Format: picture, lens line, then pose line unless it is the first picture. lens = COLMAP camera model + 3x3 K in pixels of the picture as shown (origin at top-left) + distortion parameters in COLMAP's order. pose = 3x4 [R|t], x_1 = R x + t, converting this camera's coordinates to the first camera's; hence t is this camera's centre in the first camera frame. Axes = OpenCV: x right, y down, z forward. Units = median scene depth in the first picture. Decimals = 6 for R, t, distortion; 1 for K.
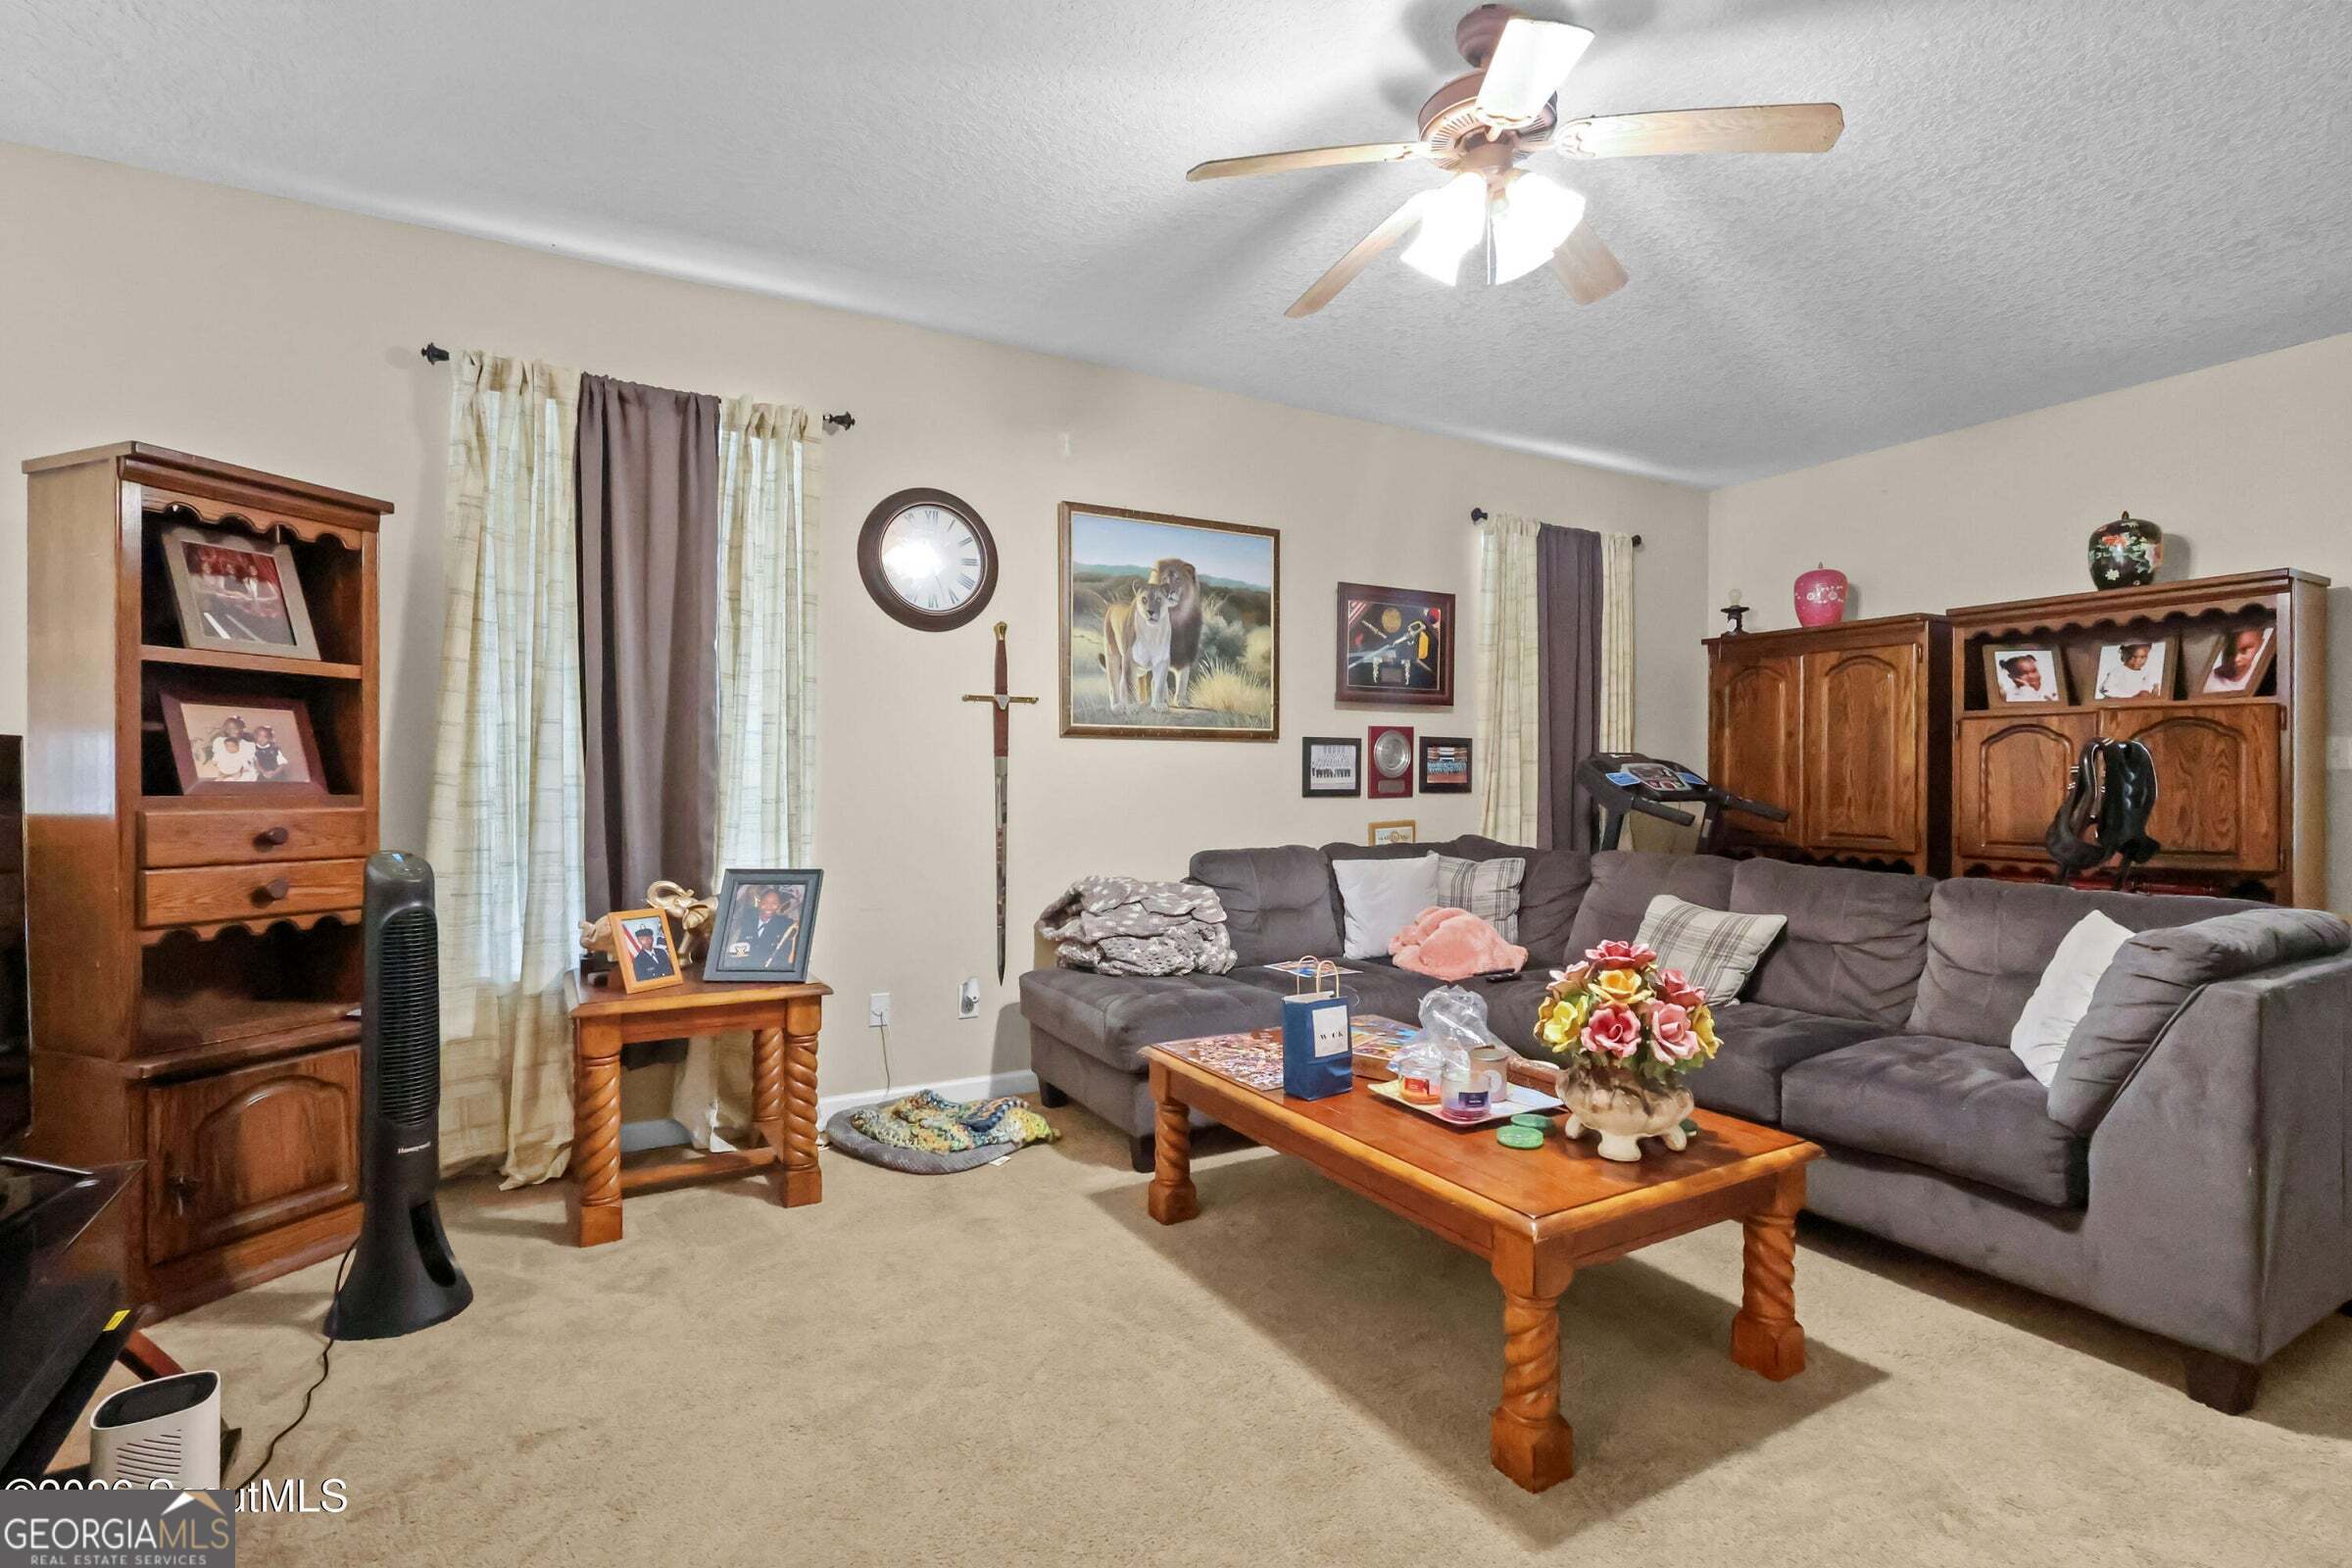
lens RADIAL K [[1085.8, 0, 1163.8], [0, 1085.8, 792.3], [0, 0, 1]] dist [-0.005506, 0.000064]
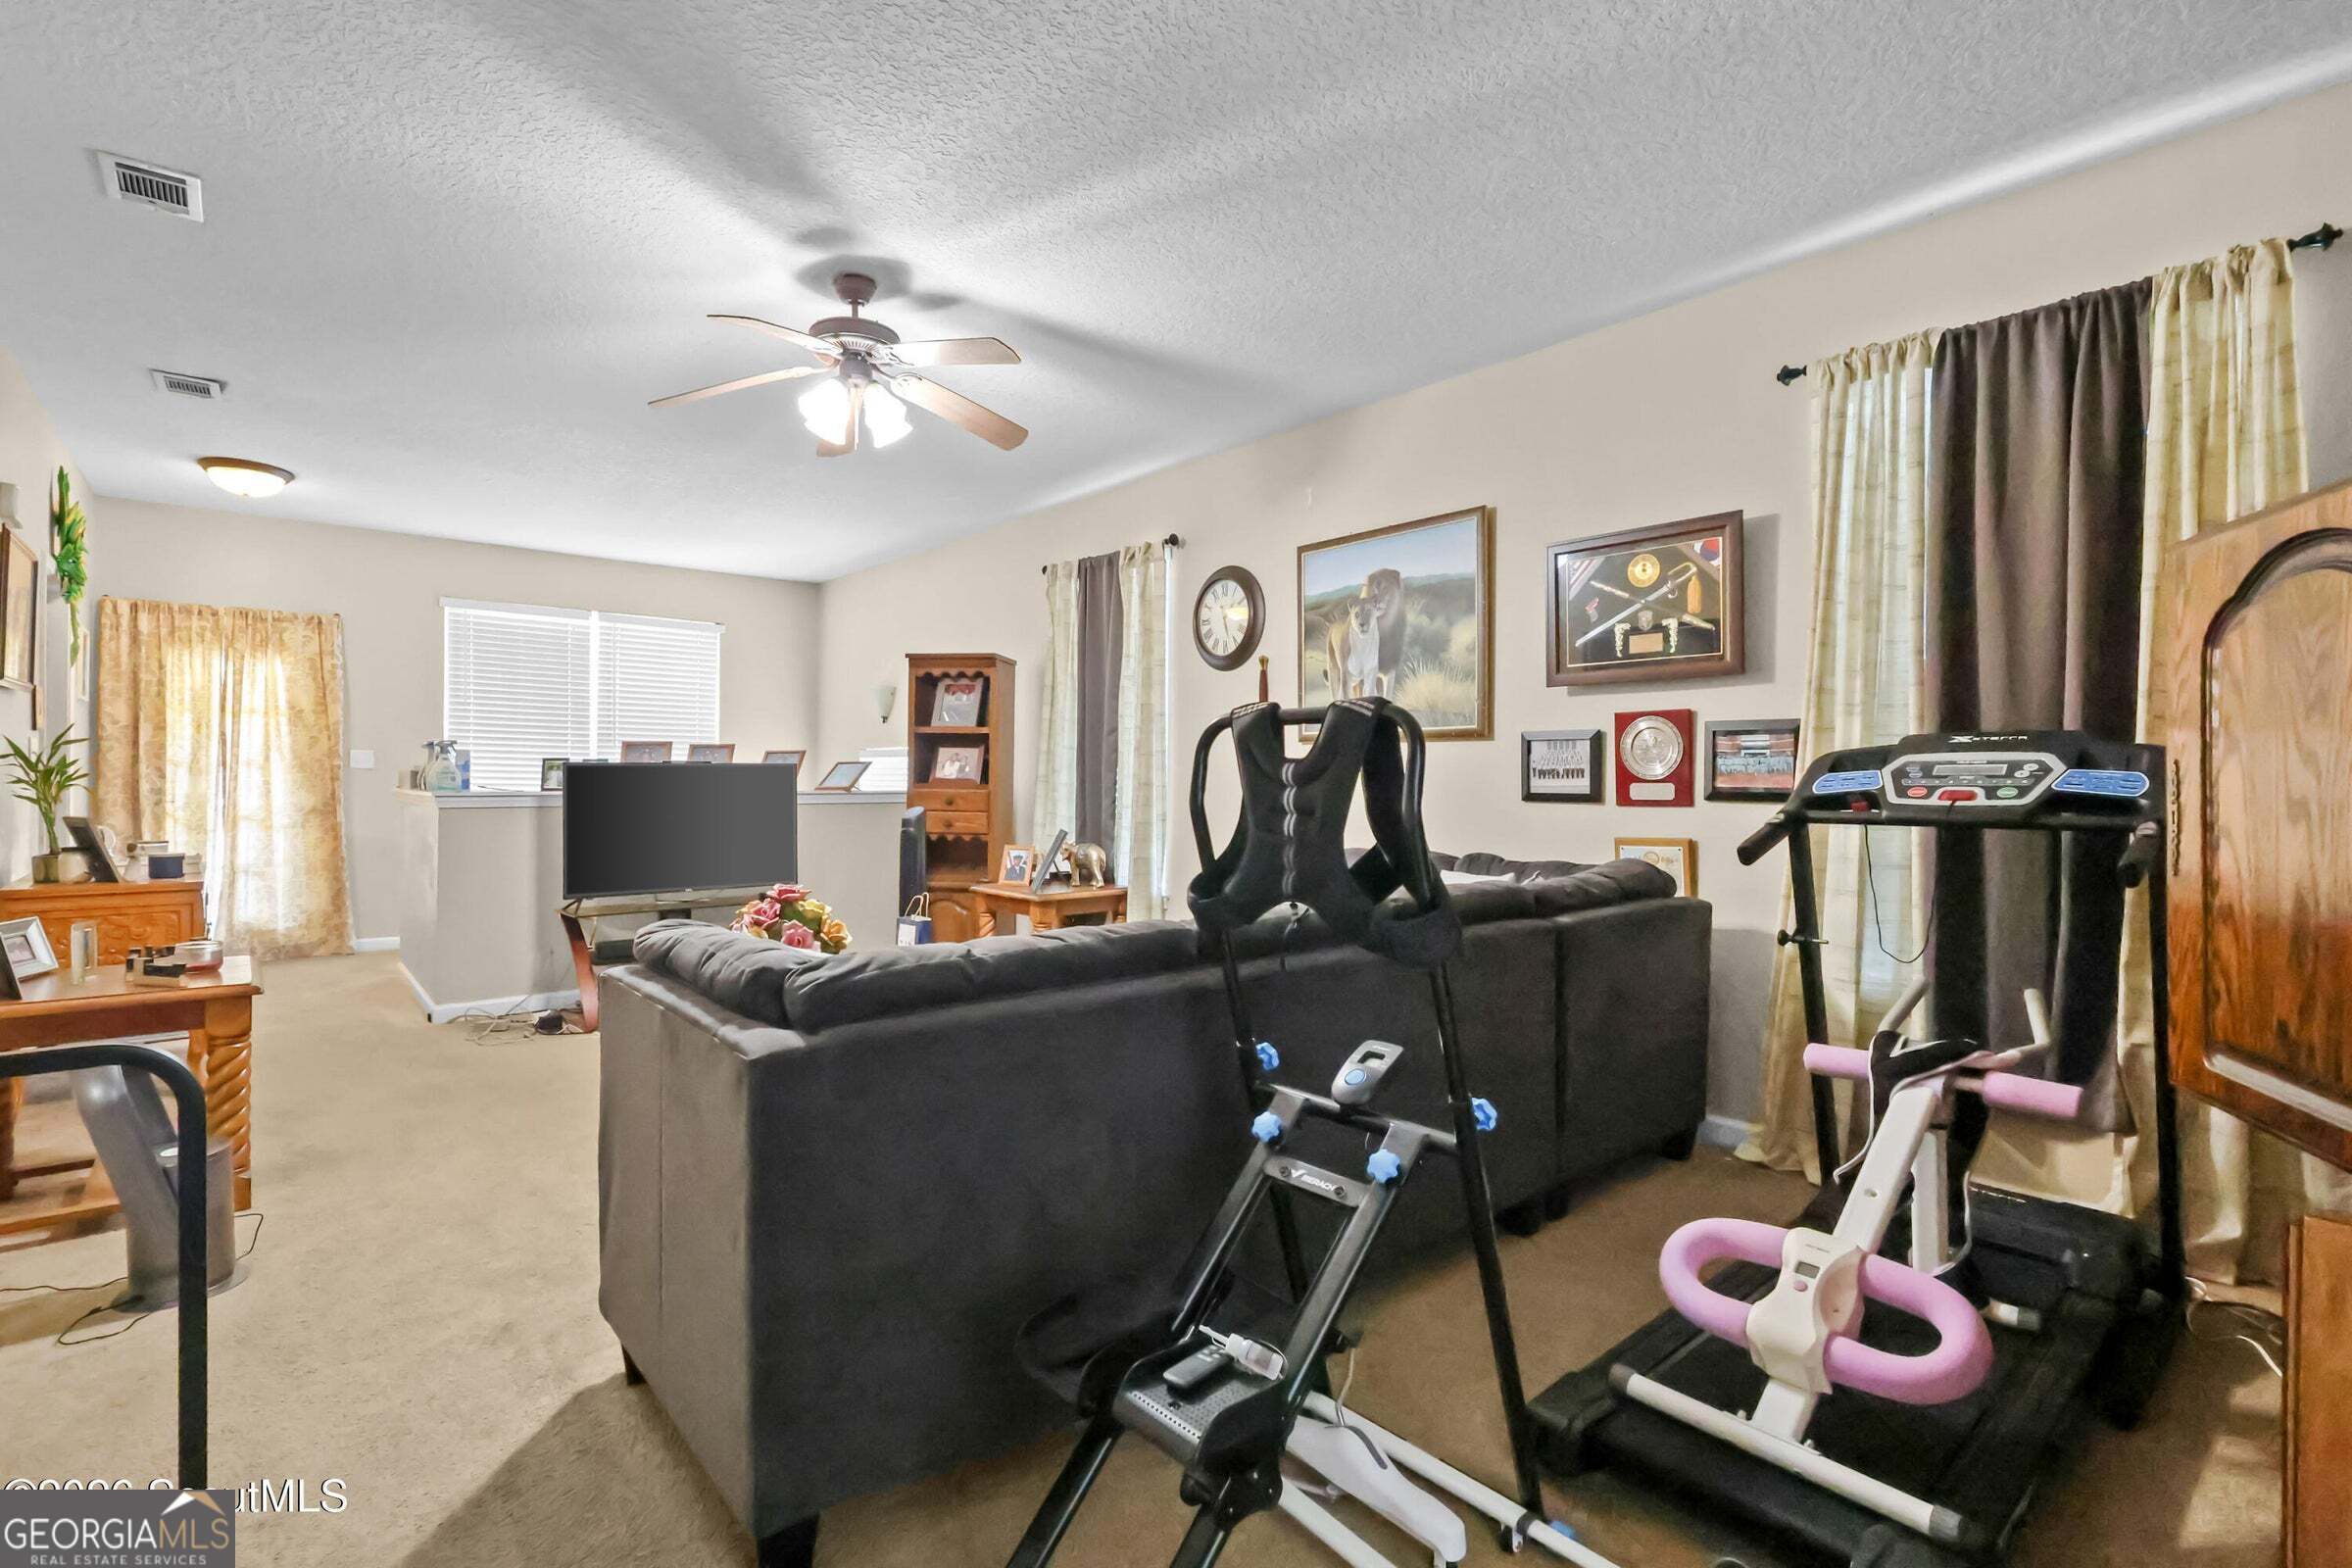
lens RADIAL K [[1085.8, 0, 1165.4], [0, 1085.8, 768.9], [0, 0, 1]] dist [-0.005506, 0.000064]
pose [[0.184088, 0.004890, -0.982898, 0.967601], [-0.003063, 0.999986, 0.004401, -0.025381], [0.982905, 0.002200, 0.184100, 0.581450]]
